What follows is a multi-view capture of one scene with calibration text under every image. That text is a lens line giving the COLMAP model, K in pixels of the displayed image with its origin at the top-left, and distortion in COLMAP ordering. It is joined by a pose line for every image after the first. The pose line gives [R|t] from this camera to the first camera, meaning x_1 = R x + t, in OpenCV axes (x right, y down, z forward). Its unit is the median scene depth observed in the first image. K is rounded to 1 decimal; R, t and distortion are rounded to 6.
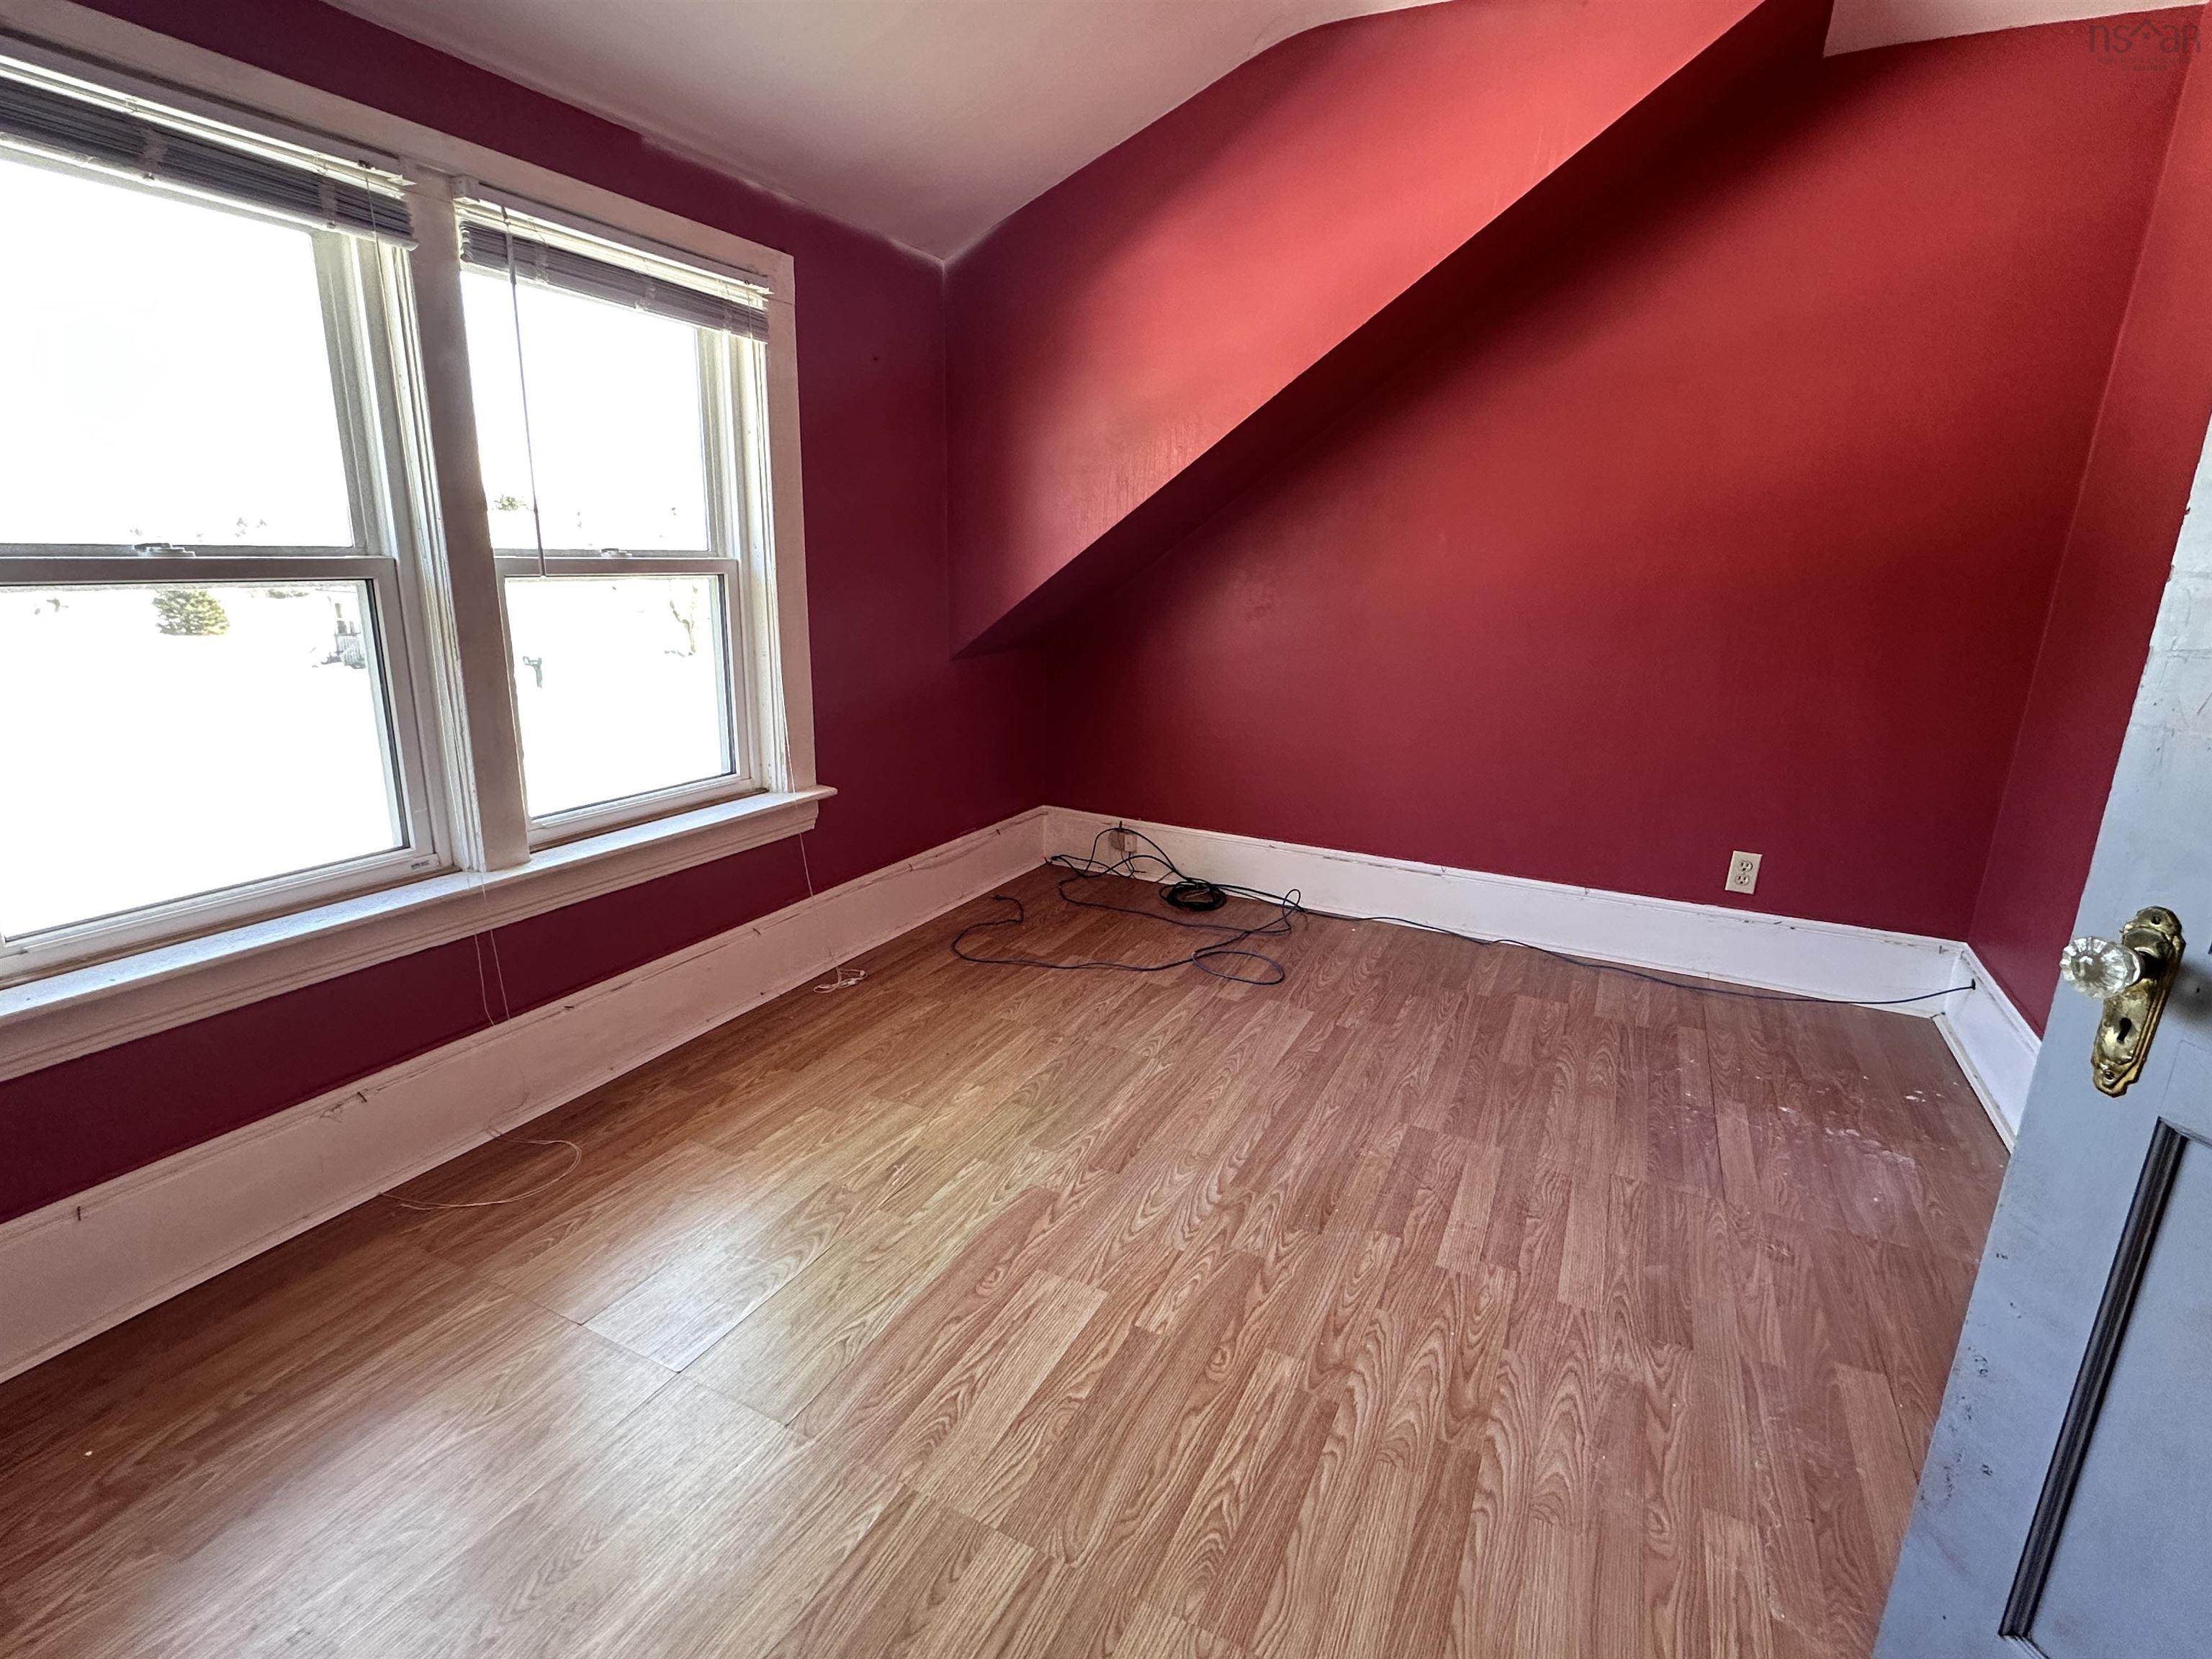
lens RADIAL K [[1086.4, 0, 1109.2], [0, 1086.4, 830.0], [0, 0, 1]] dist [-0.004024, 0.001490]
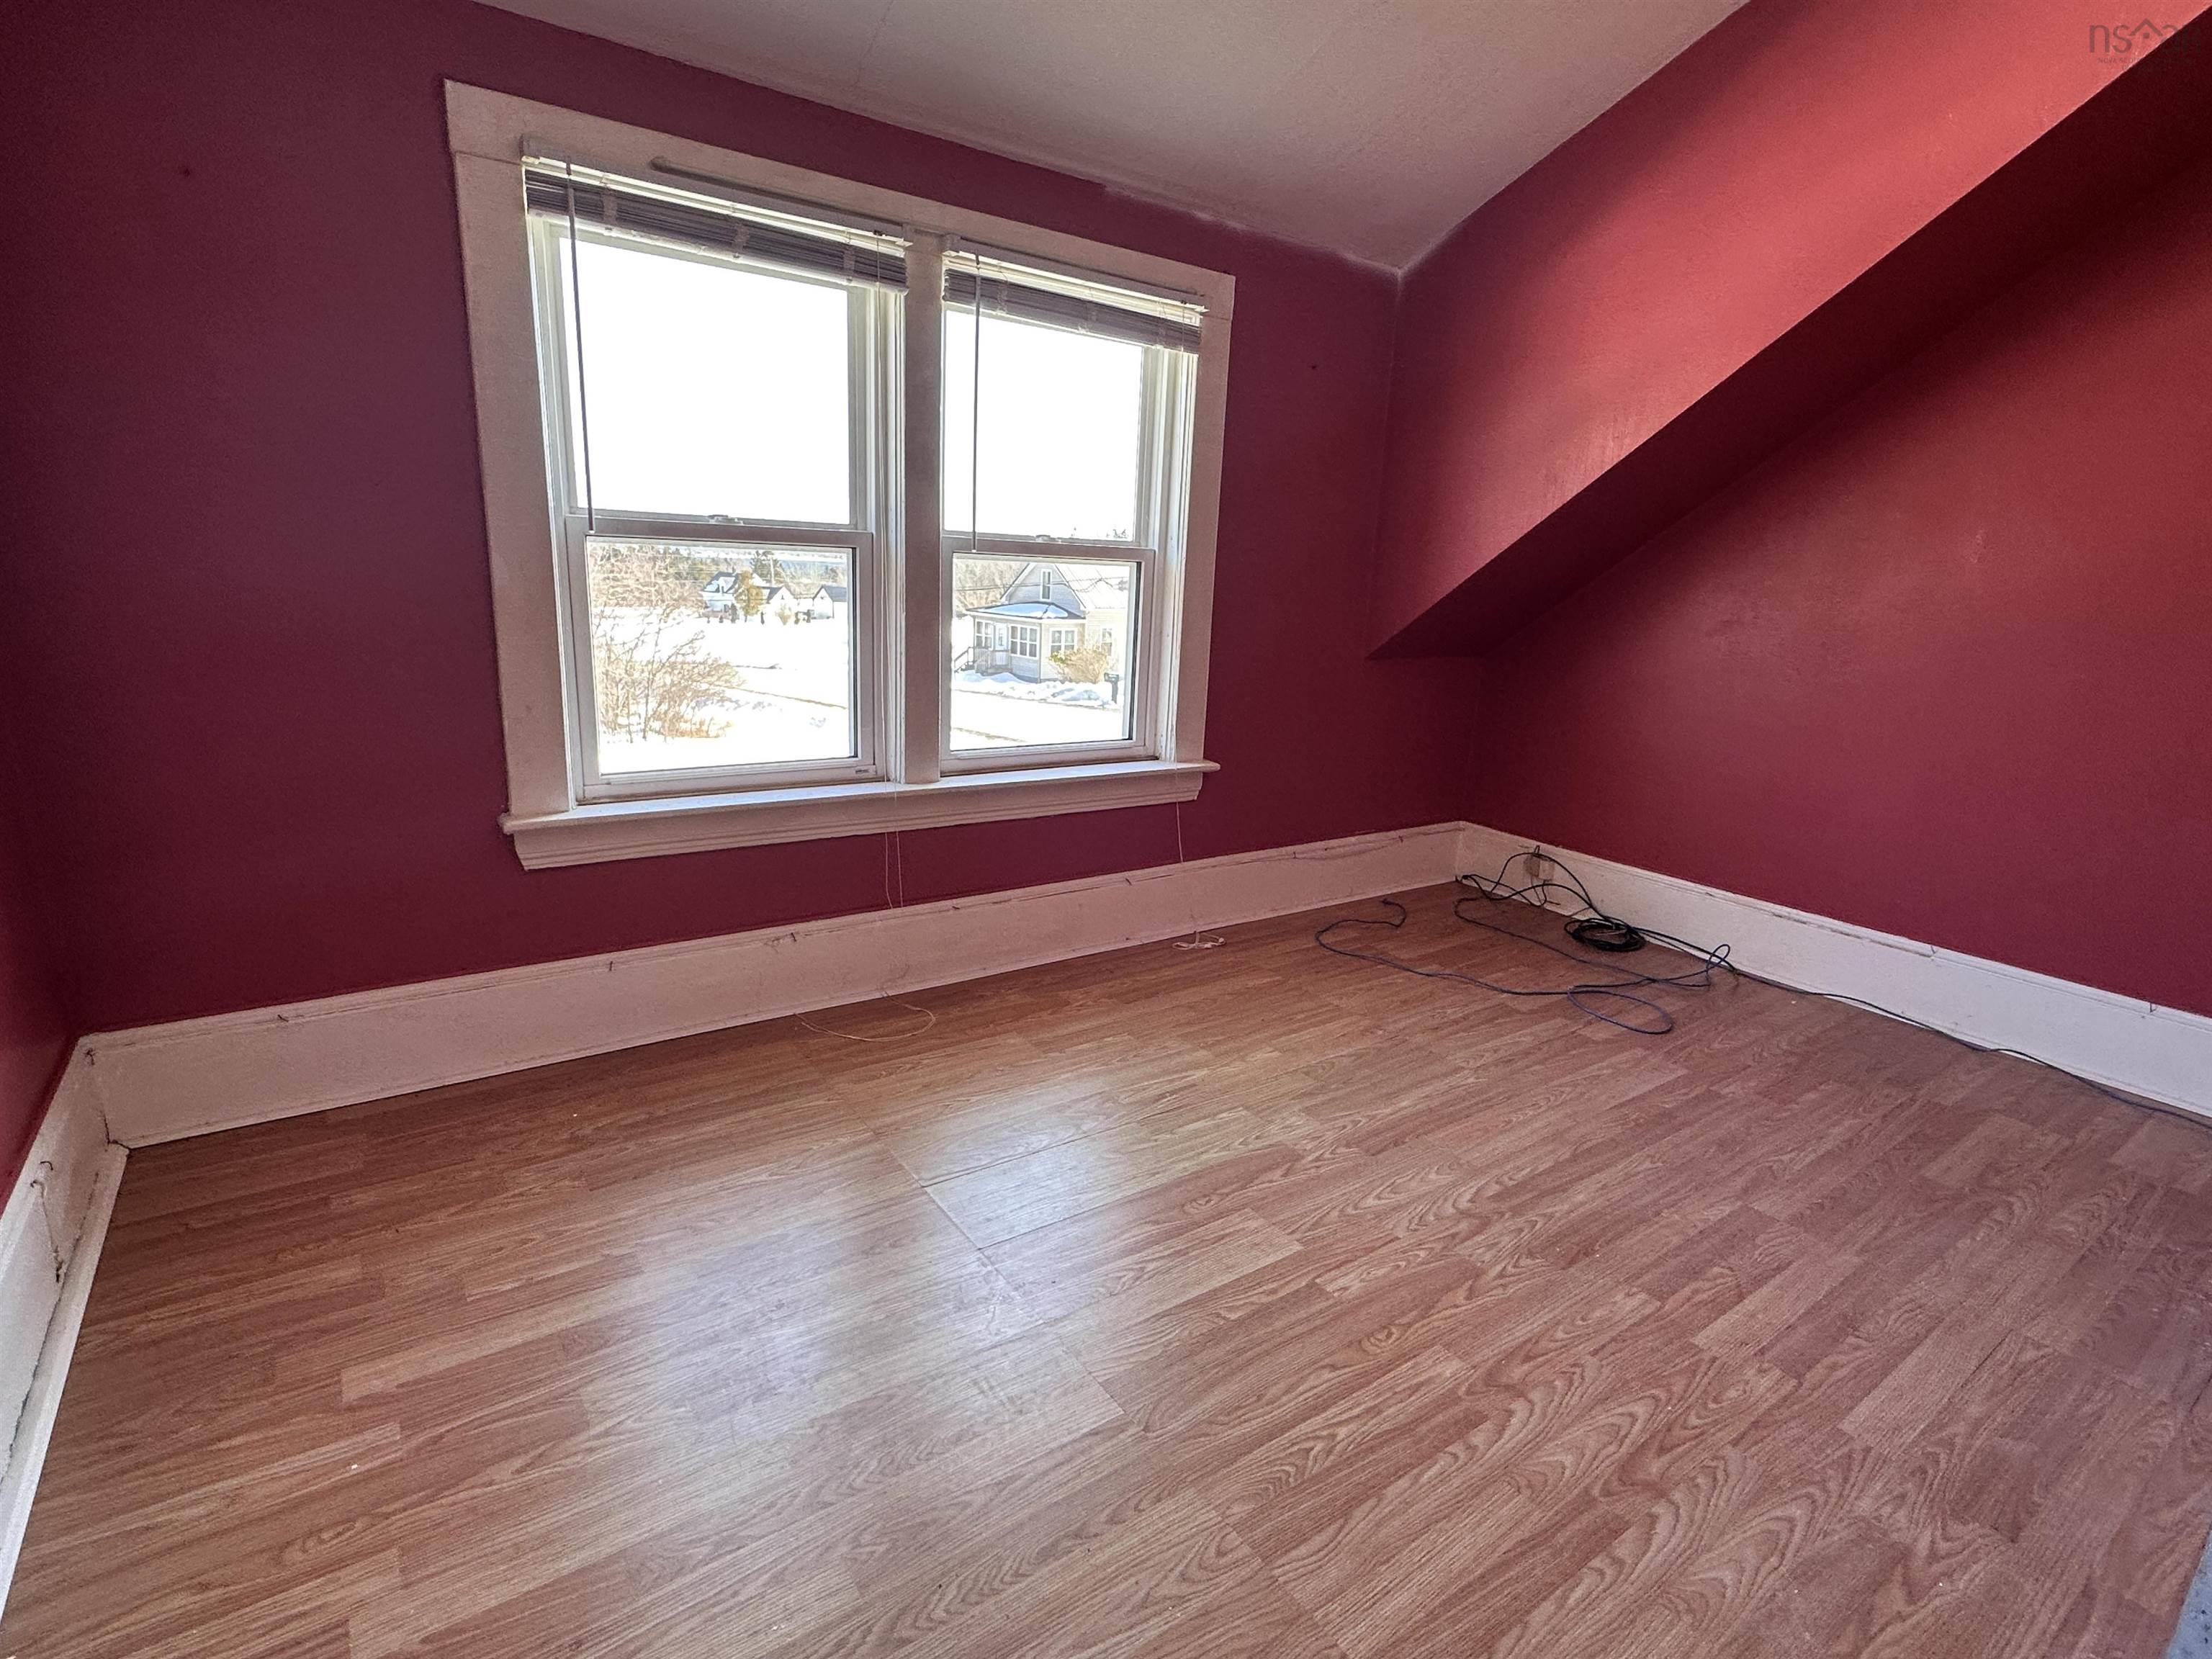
lens RADIAL K [[1086.4, 0, 1101.5], [0, 1086.4, 828.3], [0, 0, 1]] dist [-0.004024, 0.001490]
pose [[0.876707, 0.124844, -0.464542, 0.215090], [-0.141496, 0.989938, -0.000996, 0.058553], [0.459744, 0.066604, 0.885550, -0.003583]]
